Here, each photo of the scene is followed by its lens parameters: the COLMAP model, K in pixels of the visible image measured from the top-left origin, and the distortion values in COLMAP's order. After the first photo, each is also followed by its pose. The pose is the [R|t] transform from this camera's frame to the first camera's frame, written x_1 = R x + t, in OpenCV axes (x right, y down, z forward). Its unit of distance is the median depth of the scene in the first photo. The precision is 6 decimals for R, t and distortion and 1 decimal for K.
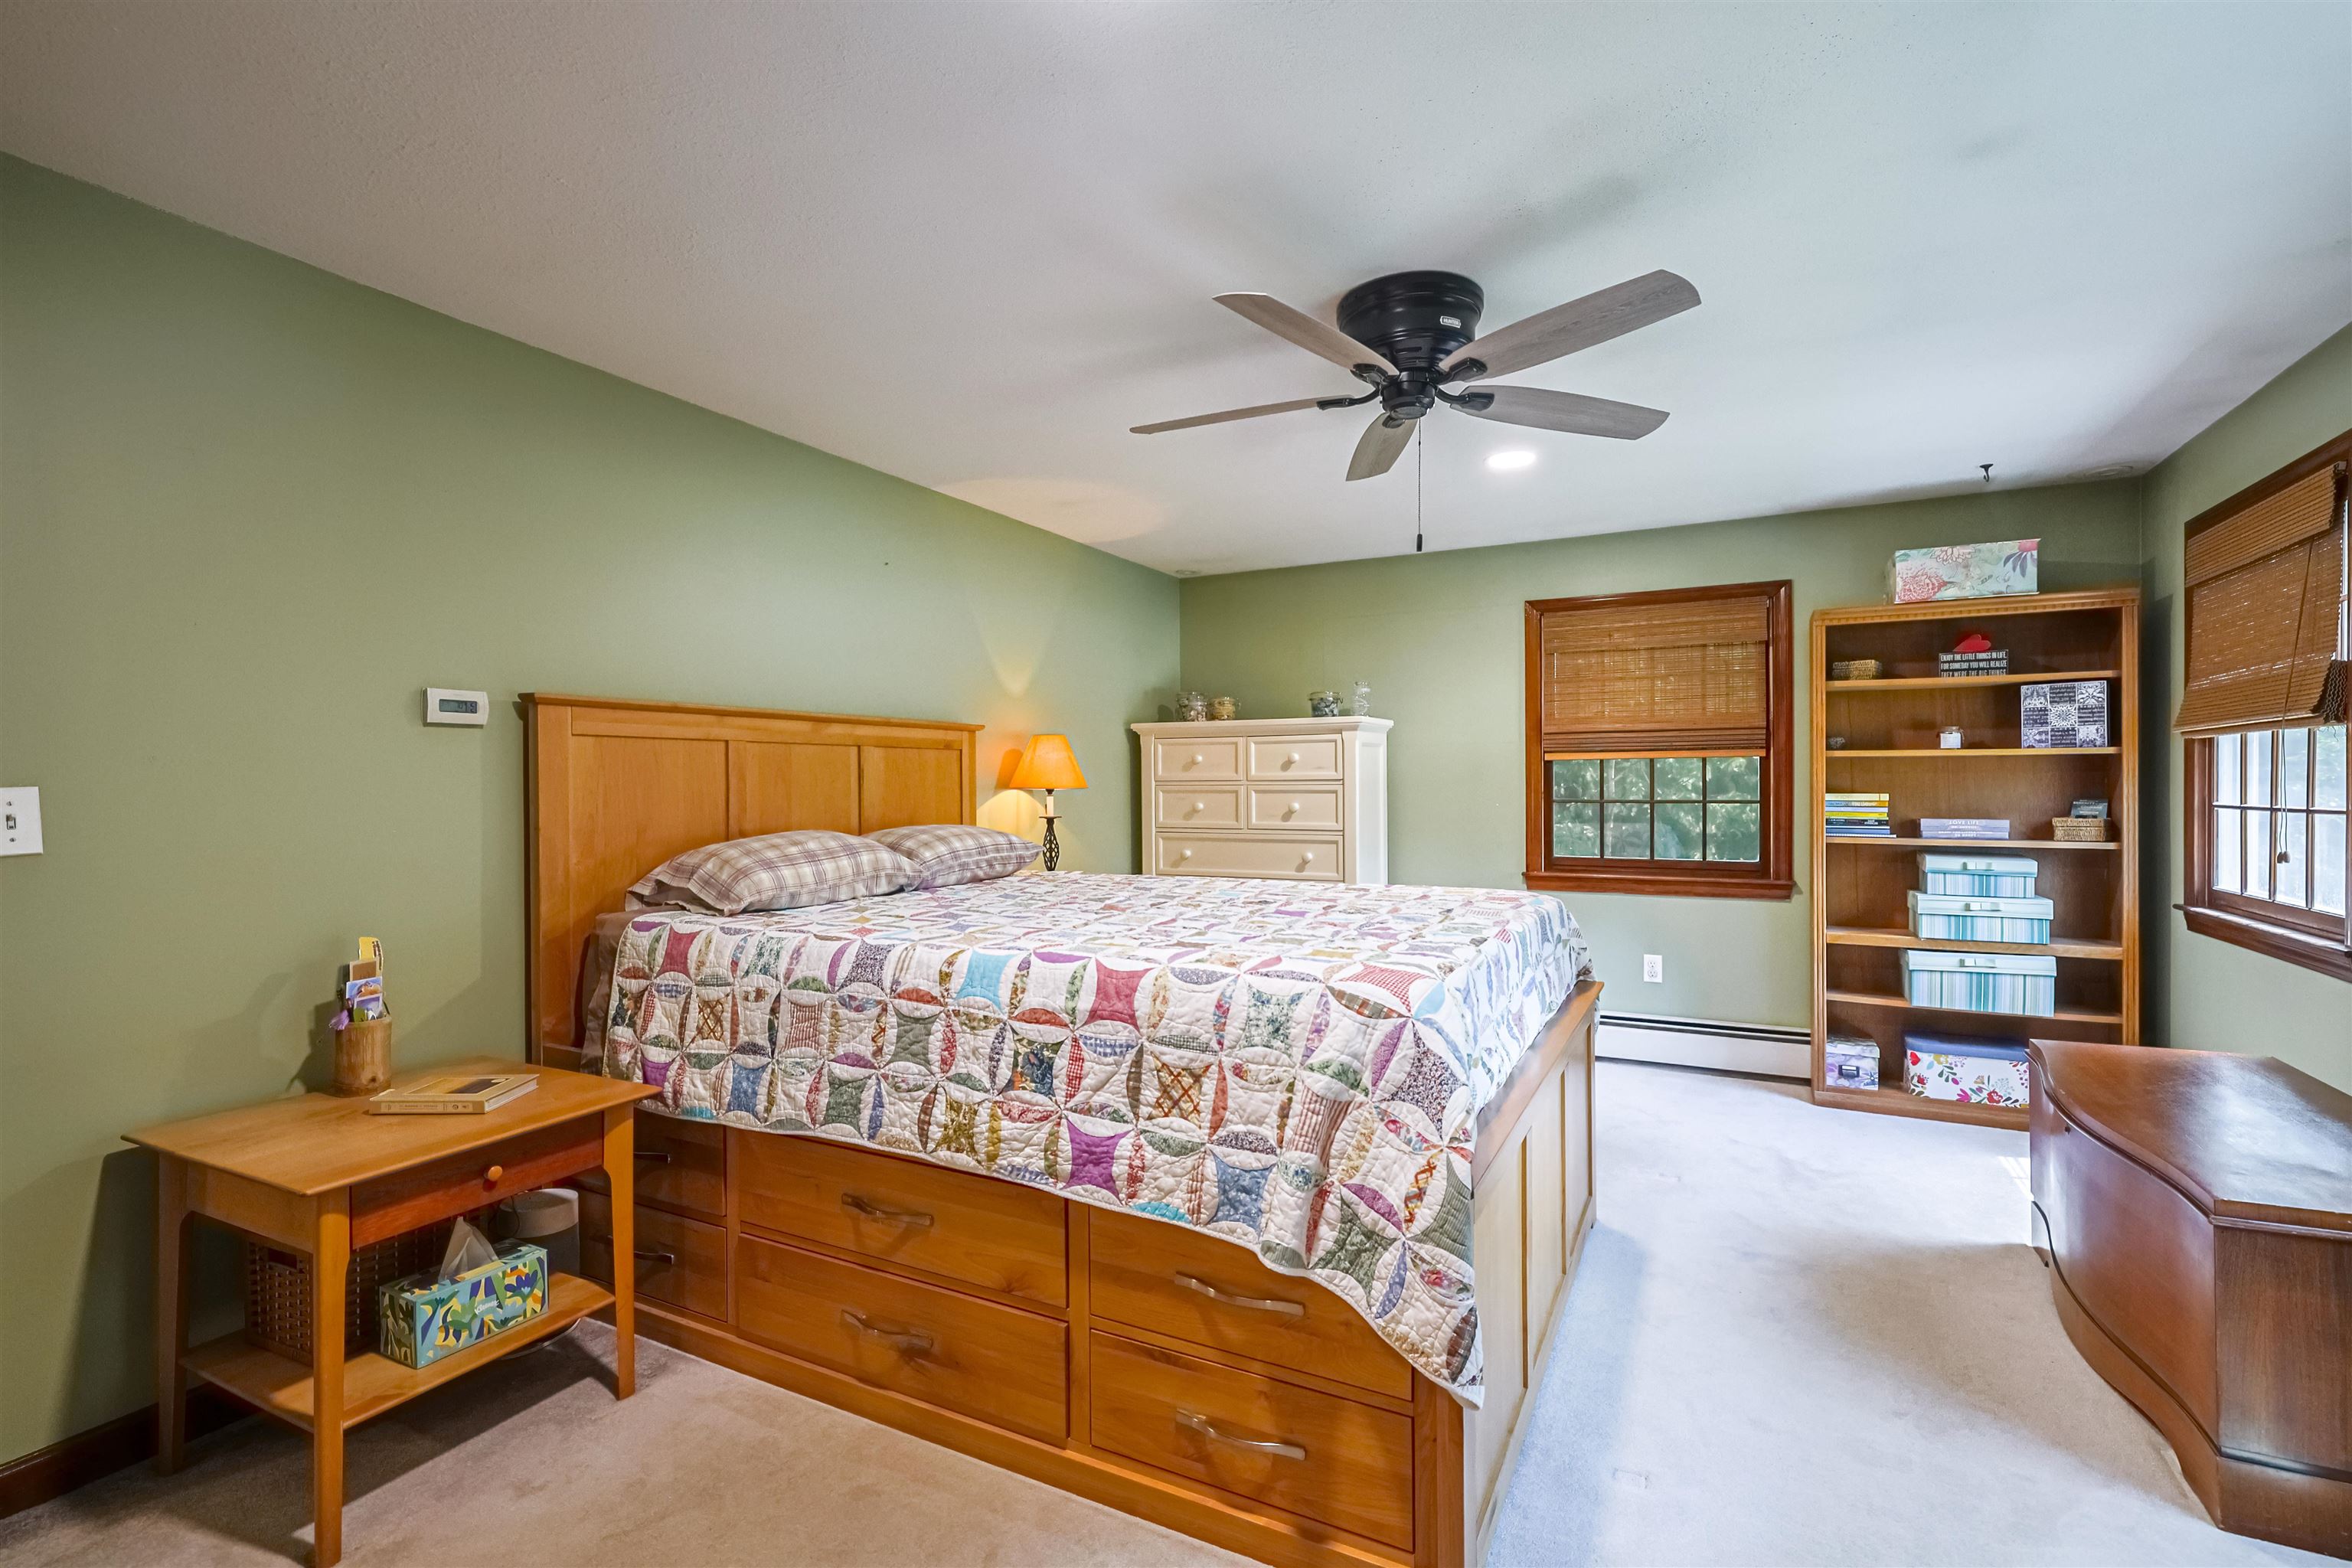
lens RADIAL K [[1050.1, 0, 1185.2], [0, 1050.1, 785.4], [0, 0, 1]] dist [0.000009, -0.000444]
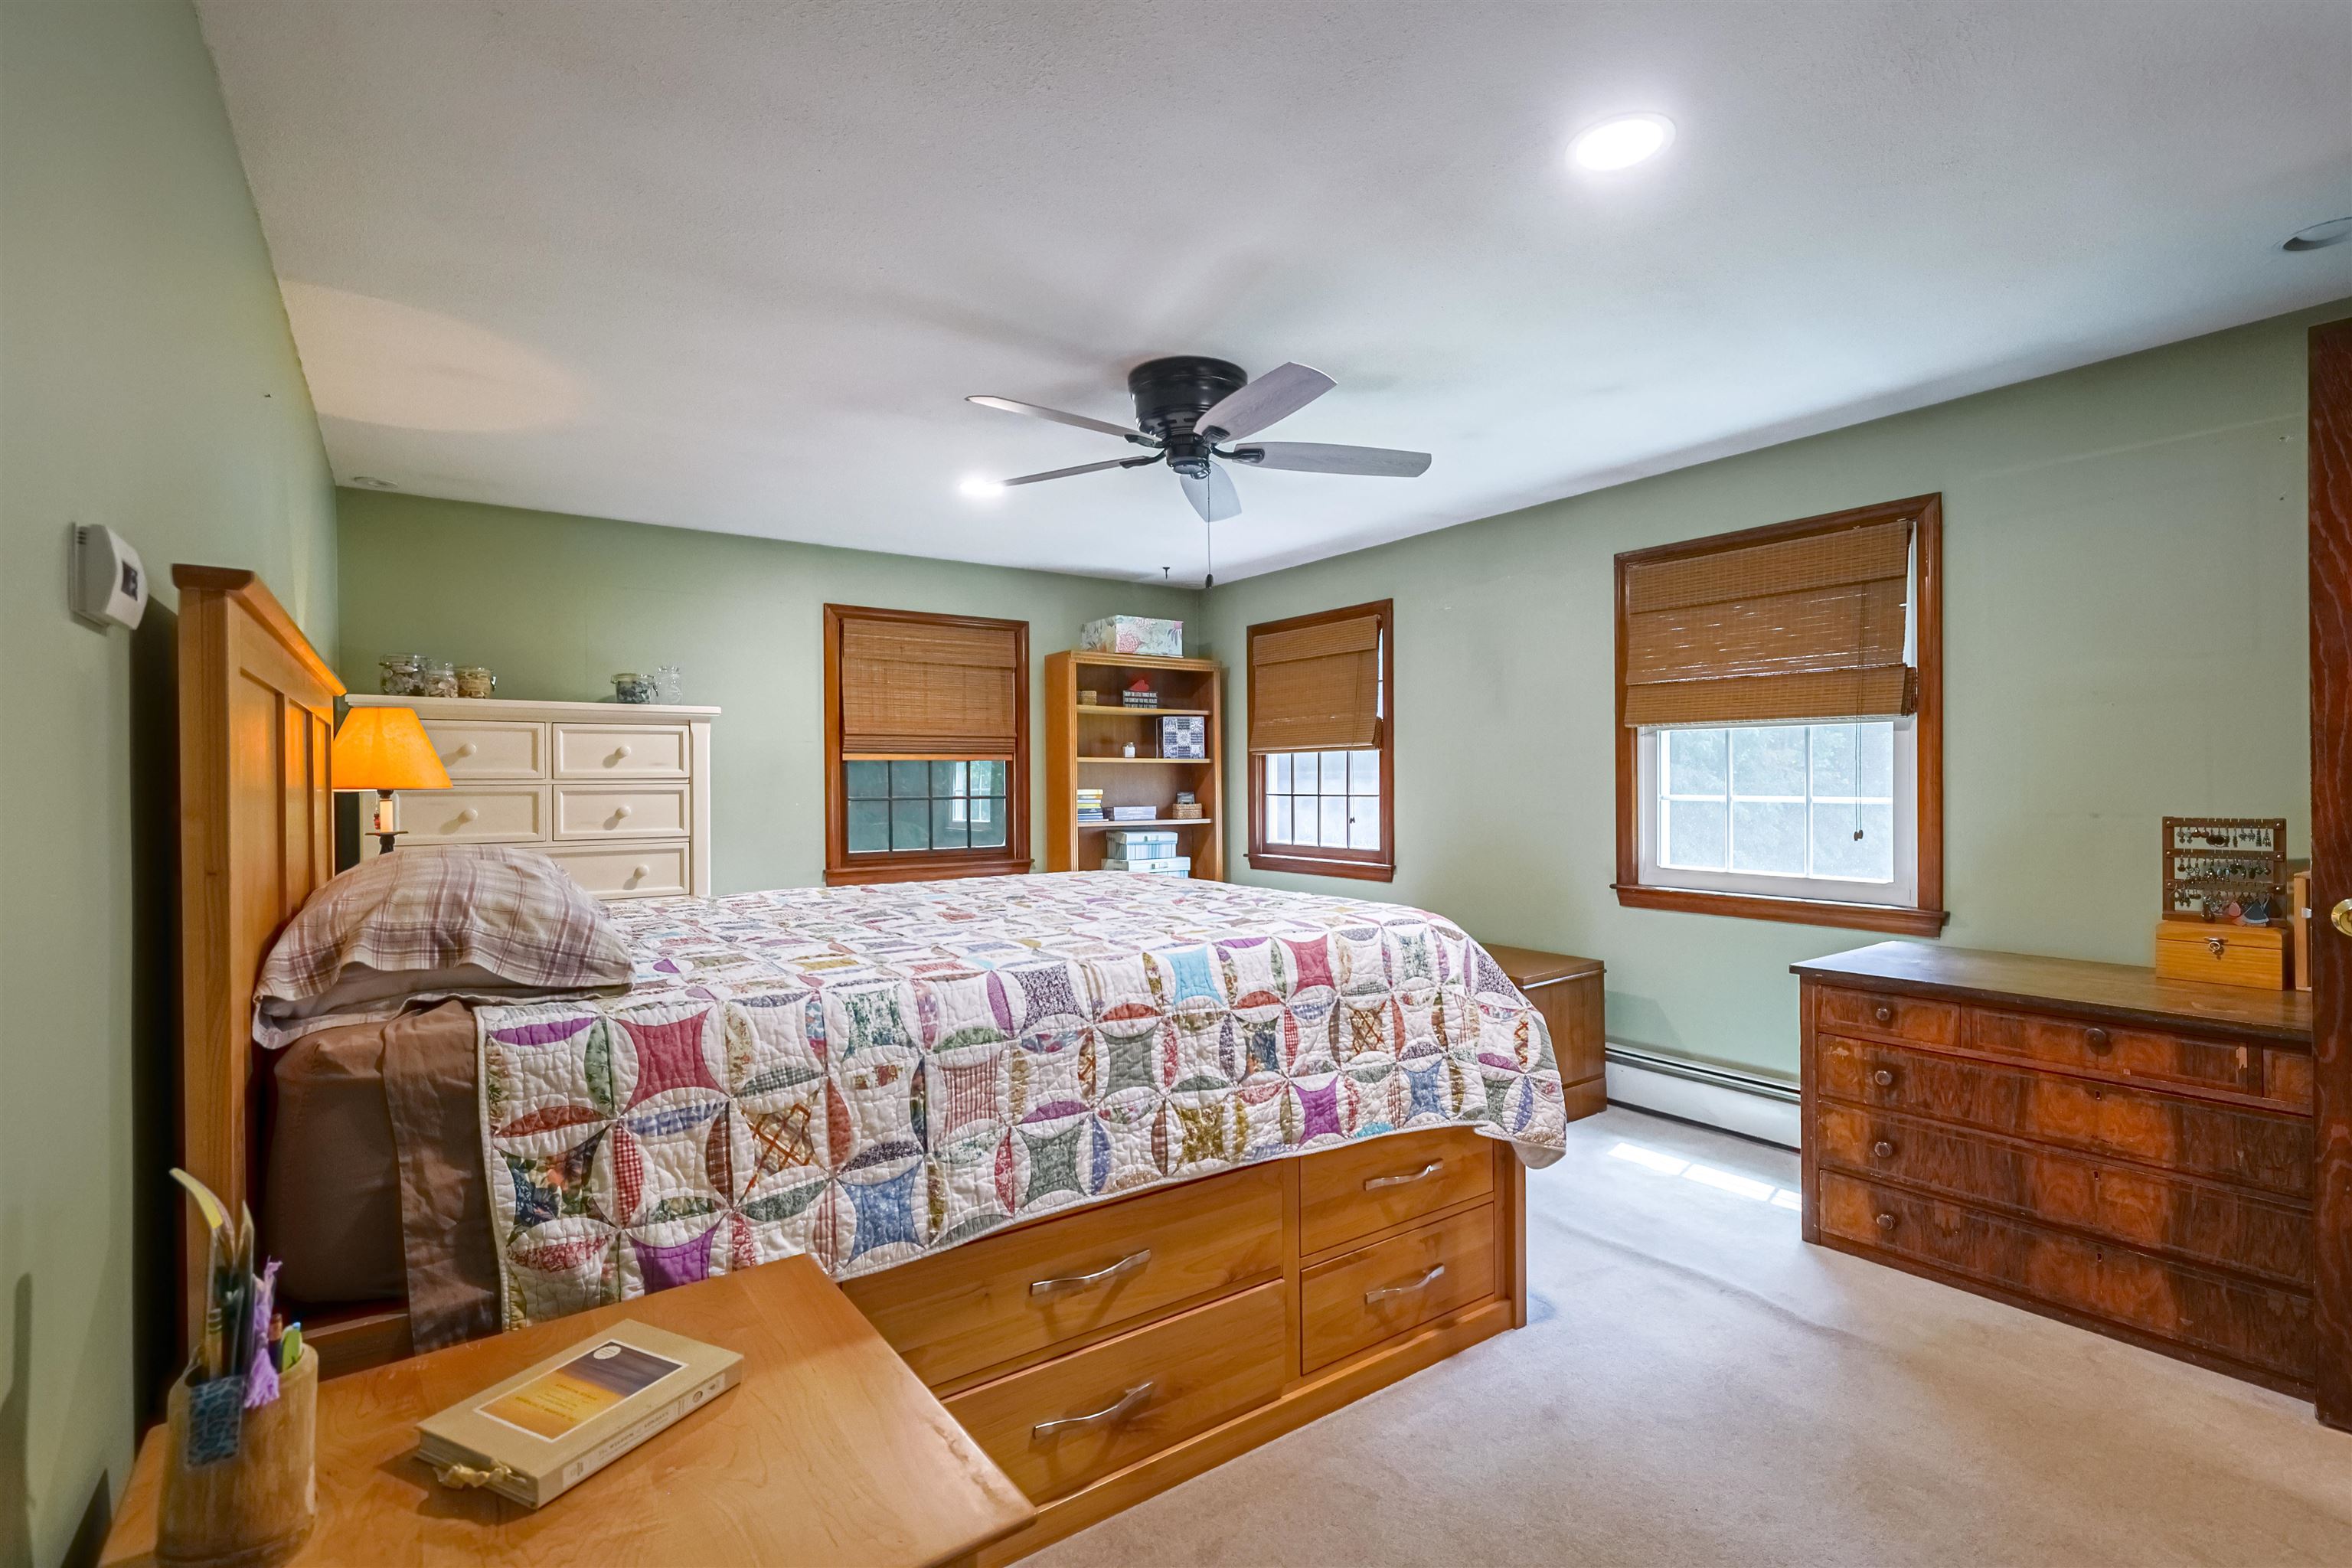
lens RADIAL K [[1050.1, 0, 1185.2], [0, 1050.1, 785.4], [0, 0, 1]] dist [0.000009, -0.000444]
pose [[0.467287, -0.002376, 0.884102, -0.983737], [0.005724, 0.999984, -0.000338, 0.007564], [-0.884087, 0.005219, 0.467293, 0.518373]]
